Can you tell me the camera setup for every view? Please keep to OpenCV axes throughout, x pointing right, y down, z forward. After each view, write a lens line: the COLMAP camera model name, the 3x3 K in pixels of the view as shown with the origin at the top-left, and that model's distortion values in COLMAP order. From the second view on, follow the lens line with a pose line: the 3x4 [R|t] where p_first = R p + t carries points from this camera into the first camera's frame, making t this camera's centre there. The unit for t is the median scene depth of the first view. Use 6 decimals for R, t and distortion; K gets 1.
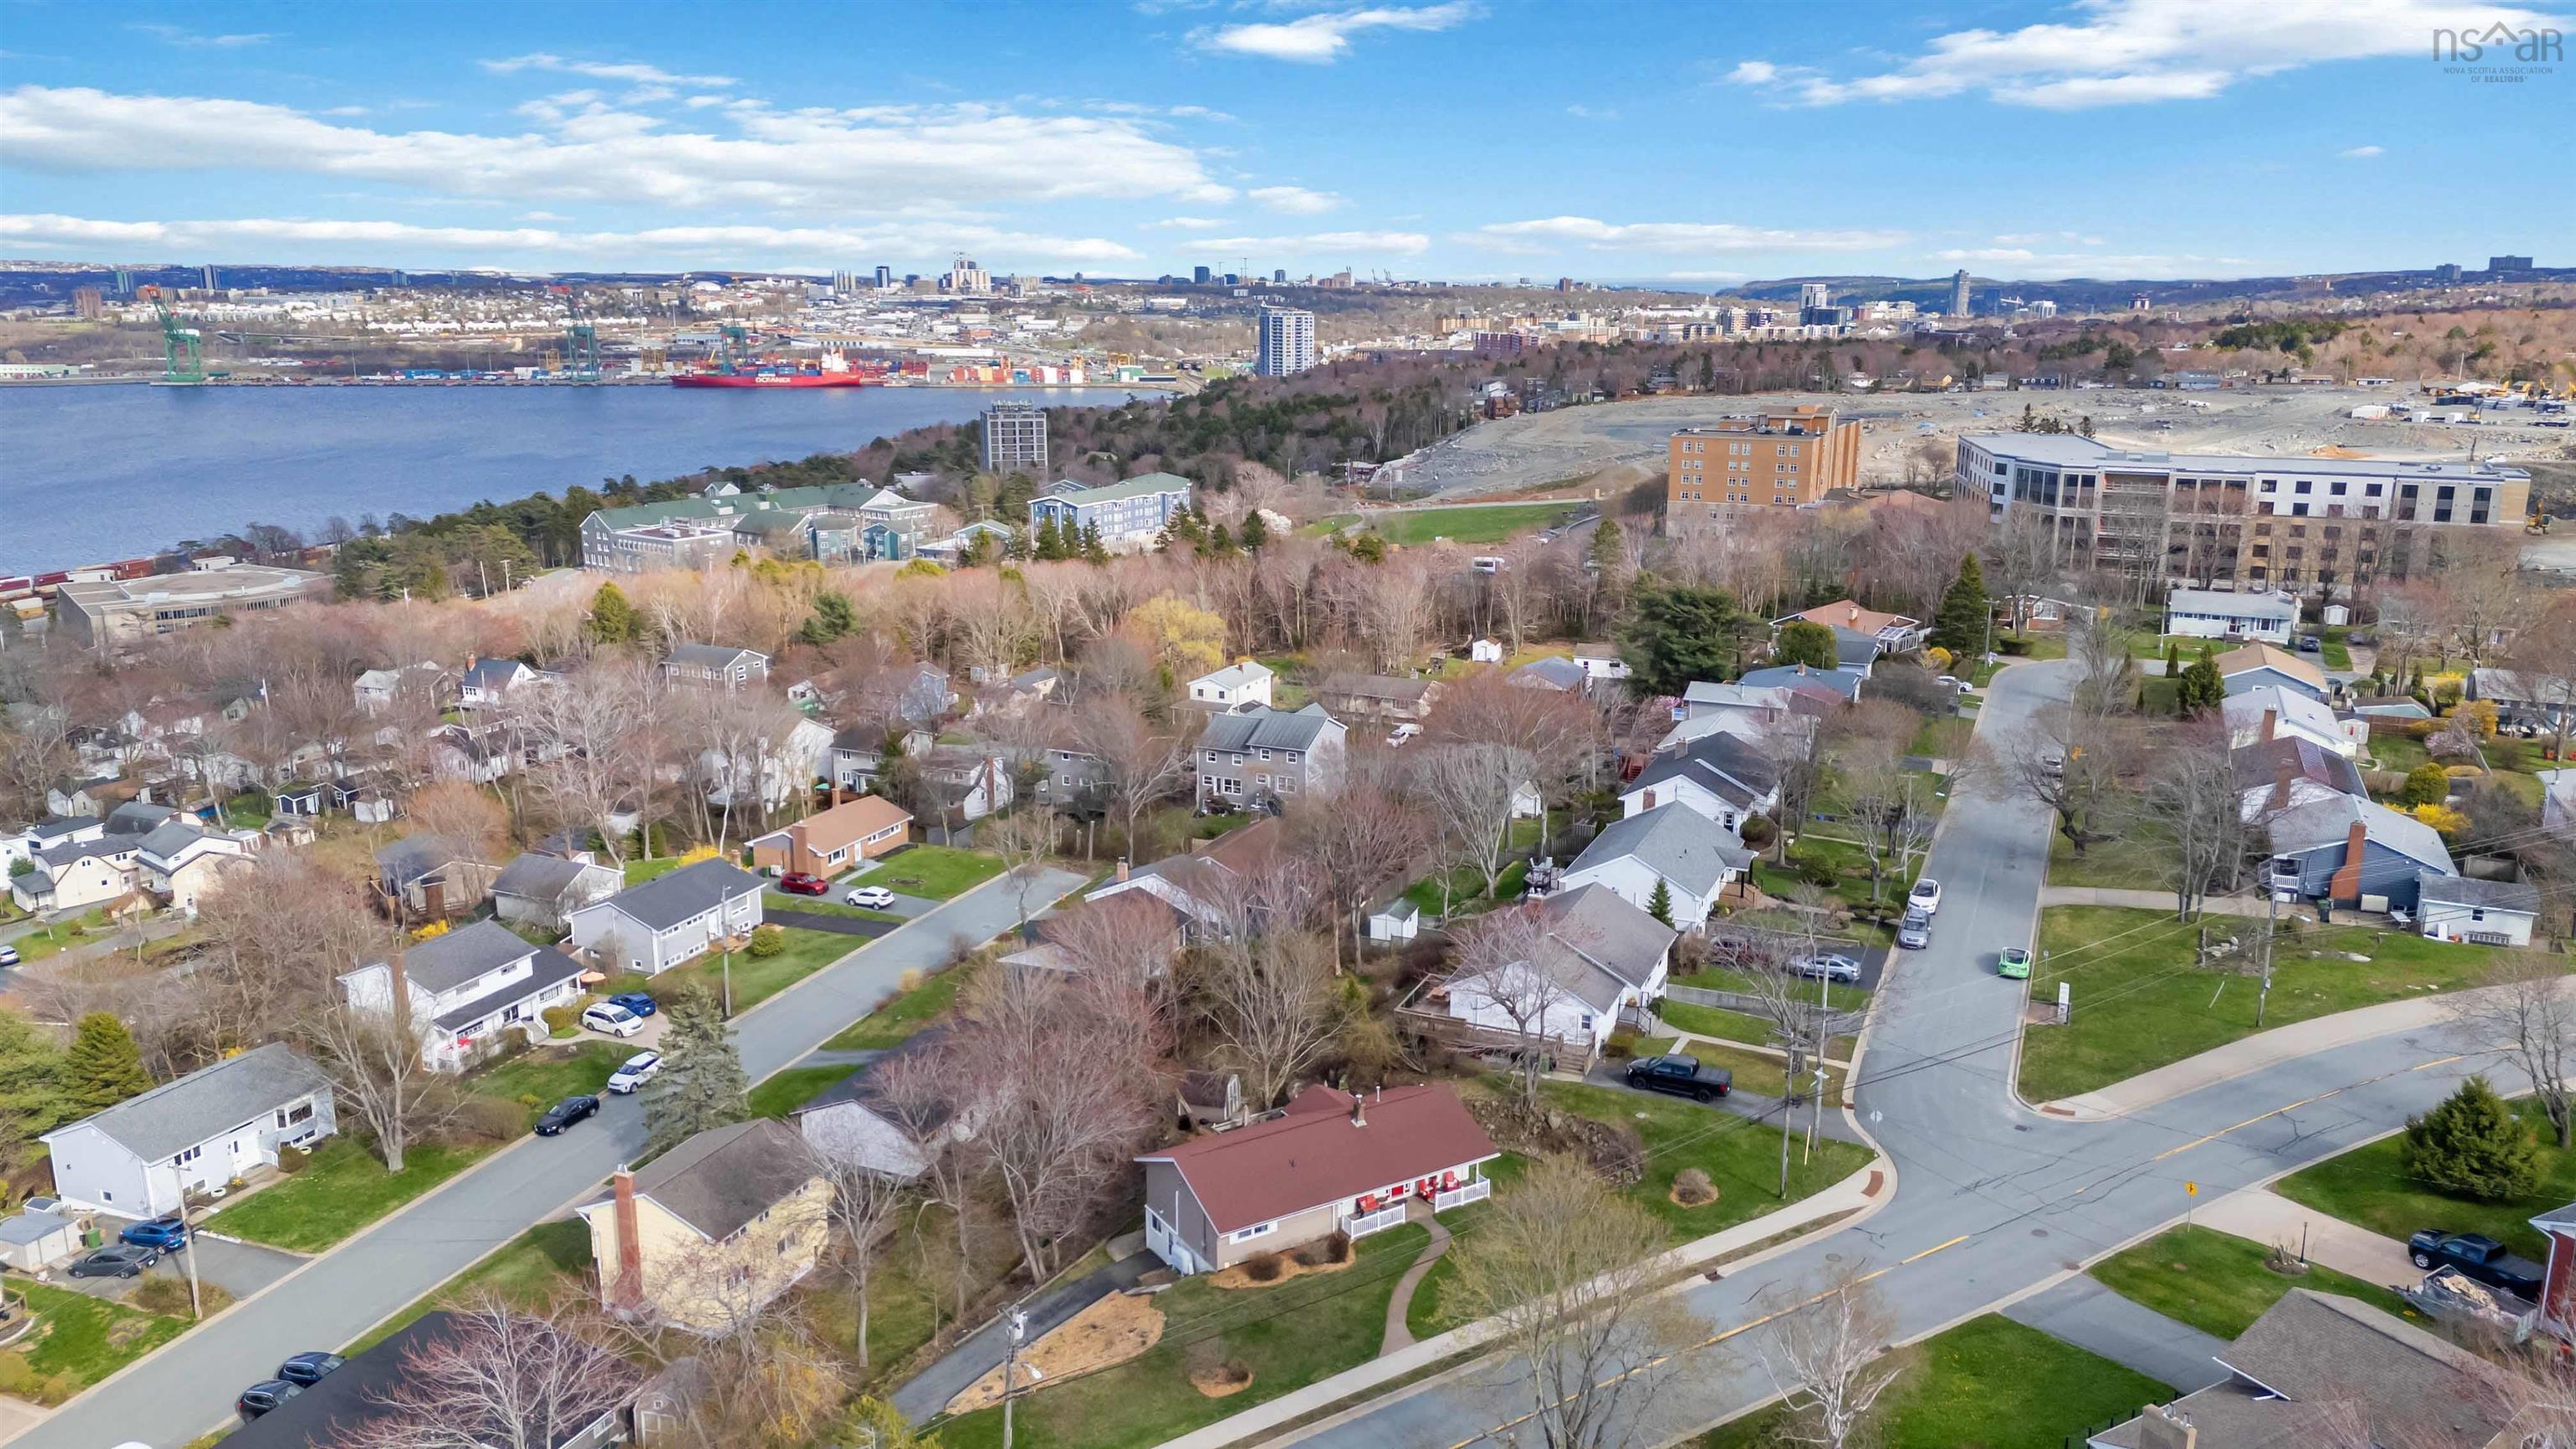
lens RADIAL K [[1896.2, 0, 1288.0], [0, 1896.2, 724.5], [0, 0, 1]] dist [0.090095, -0.085451]
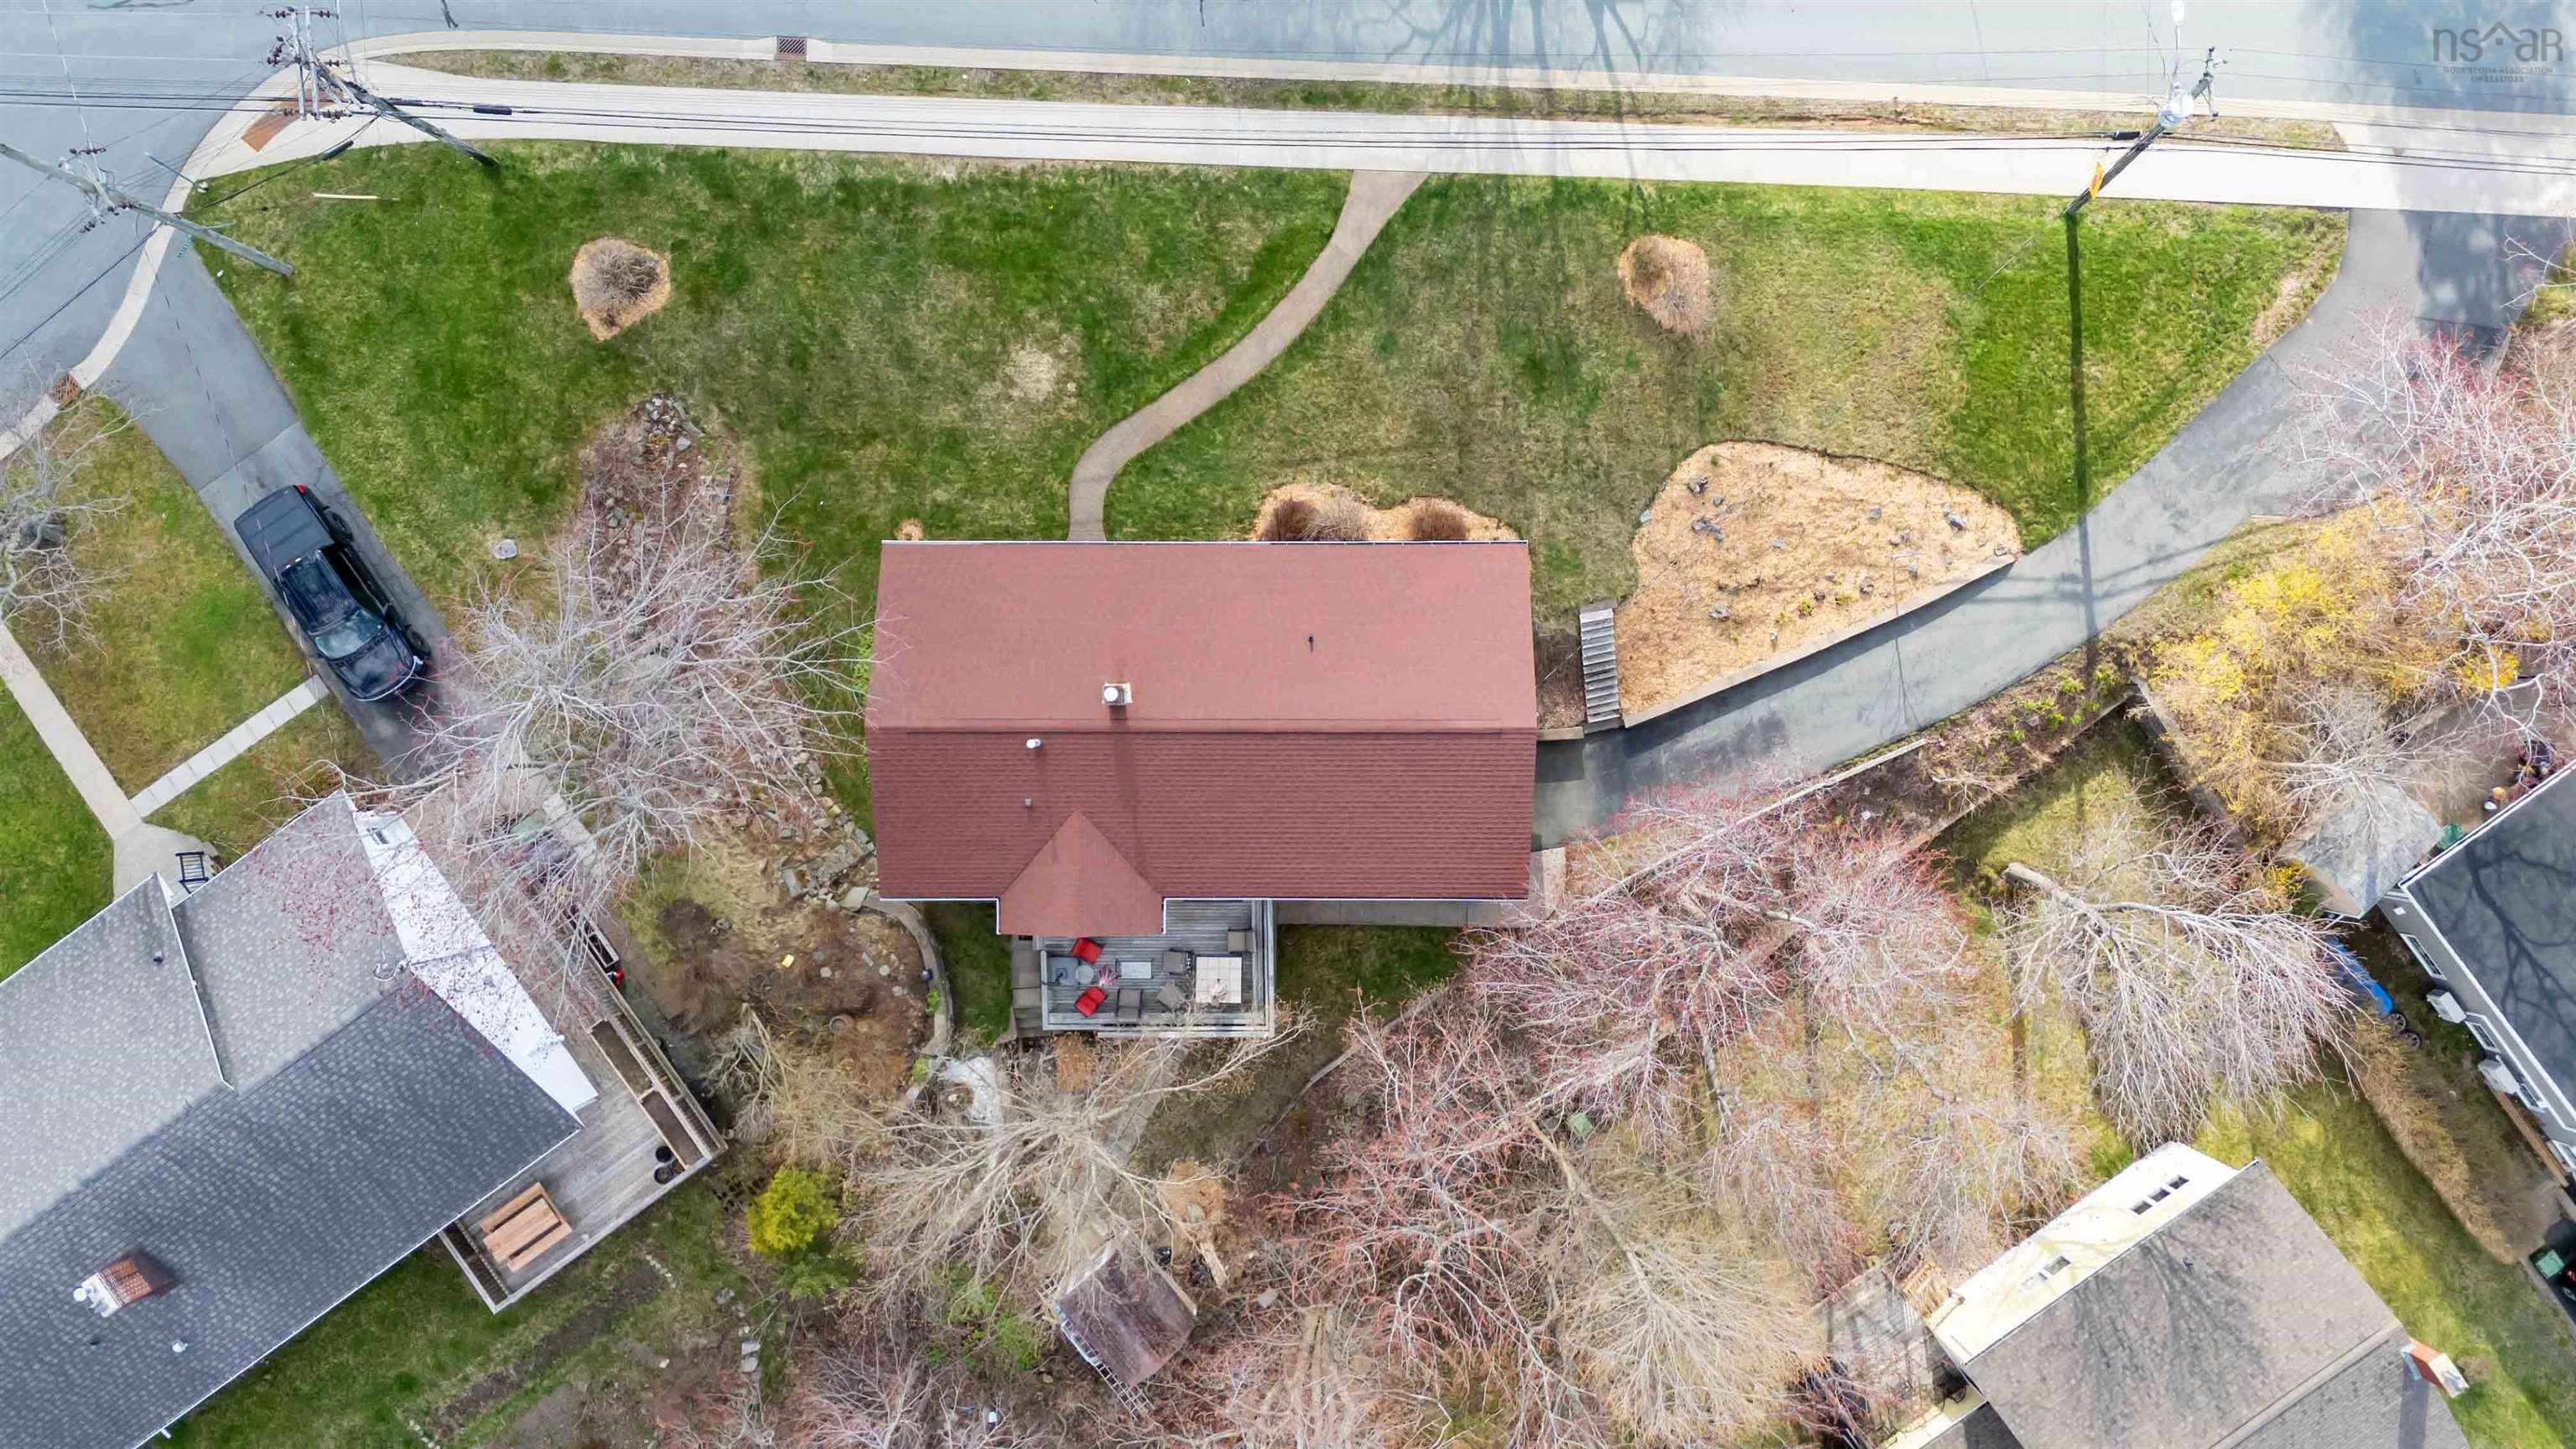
lens RADIAL K [[1896.2, 0, 1288.0], [0, 1896.2, 724.5], [0, 0, 1]] dist [0.090095, -0.085451]
pose [[-0.856545, -0.516002, 0.008575, -0.004919], [0.132592, -0.203978, 0.969955, -0.160790], [-0.498749, 0.831946, 0.243134, 0.554114]]
